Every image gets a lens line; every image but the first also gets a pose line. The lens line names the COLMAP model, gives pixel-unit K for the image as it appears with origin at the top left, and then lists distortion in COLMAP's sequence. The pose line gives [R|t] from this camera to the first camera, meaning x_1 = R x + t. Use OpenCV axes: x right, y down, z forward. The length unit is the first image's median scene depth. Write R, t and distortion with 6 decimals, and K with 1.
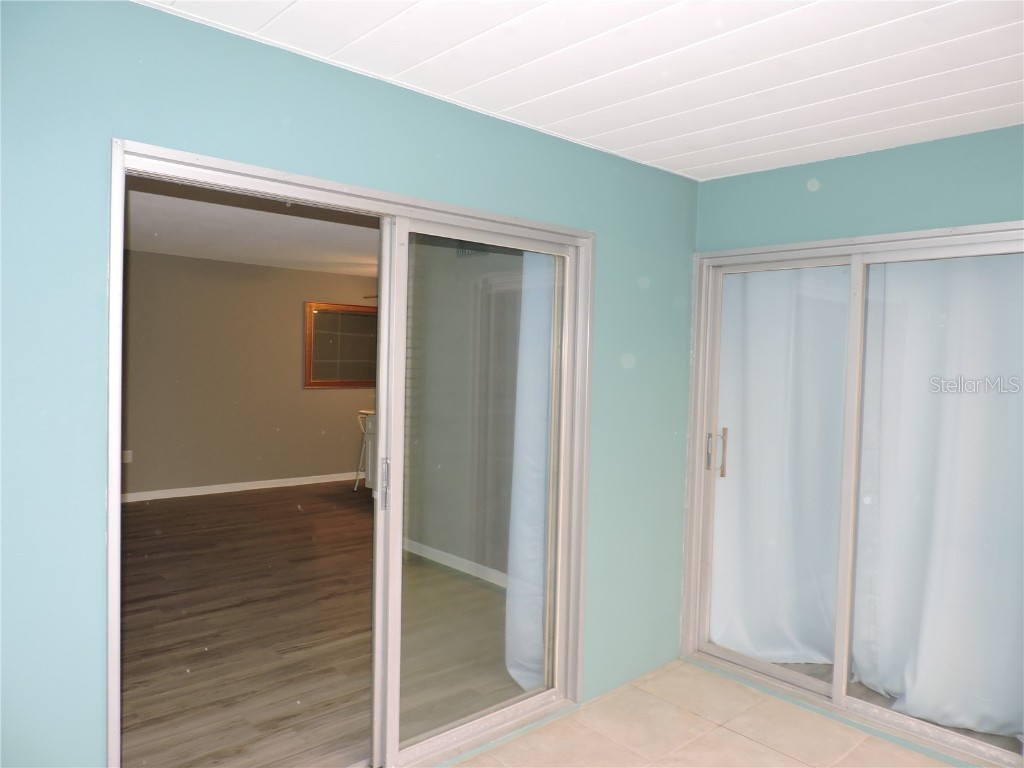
lens RADIAL K [[731.5, 0, 512.4], [0, 731.5, 383.6], [0, 0, 1]] dist [-0.006360, 0.002154]
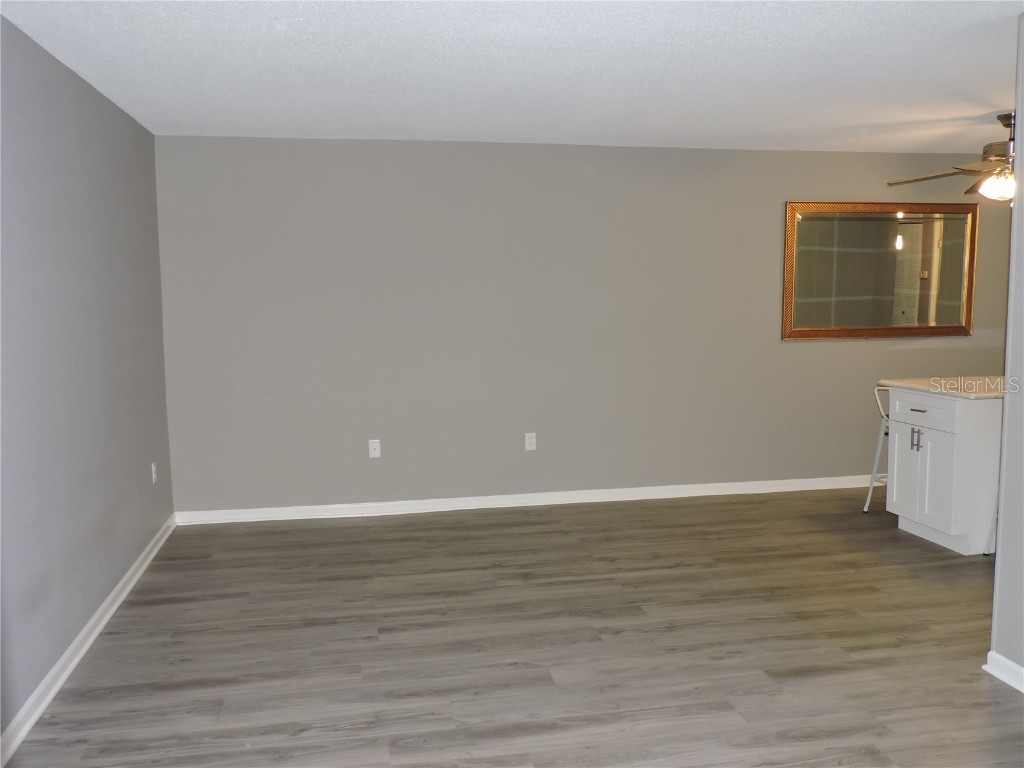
lens RADIAL K [[894.7, 0, 517.2], [0, 894.7, 389.6], [0, 0, 1]] dist [-0.015642, -0.018322]
pose [[0.853648, 0.029440, -0.520018, -0.101176], [0.011065, 0.997151, 0.074616, -0.013413], [0.520733, -0.069450, 0.850890, 0.288861]]
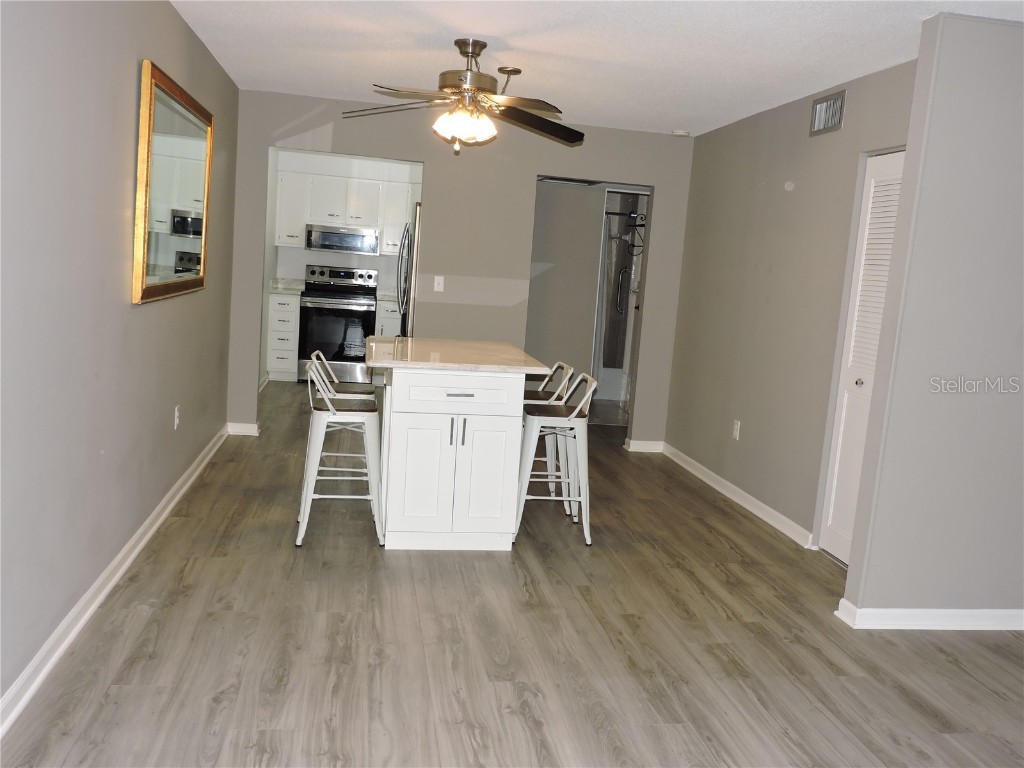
lens RADIAL K [[894.7, 0, 517.2], [0, 894.7, 389.6], [0, 0, 1]] dist [-0.015642, -0.018322]
pose [[0.541600, -0.090547, 0.835746, -0.704660], [-0.037484, 0.990592, 0.131614, -0.020690], [-0.839800, -0.102609, 0.533110, 0.764719]]
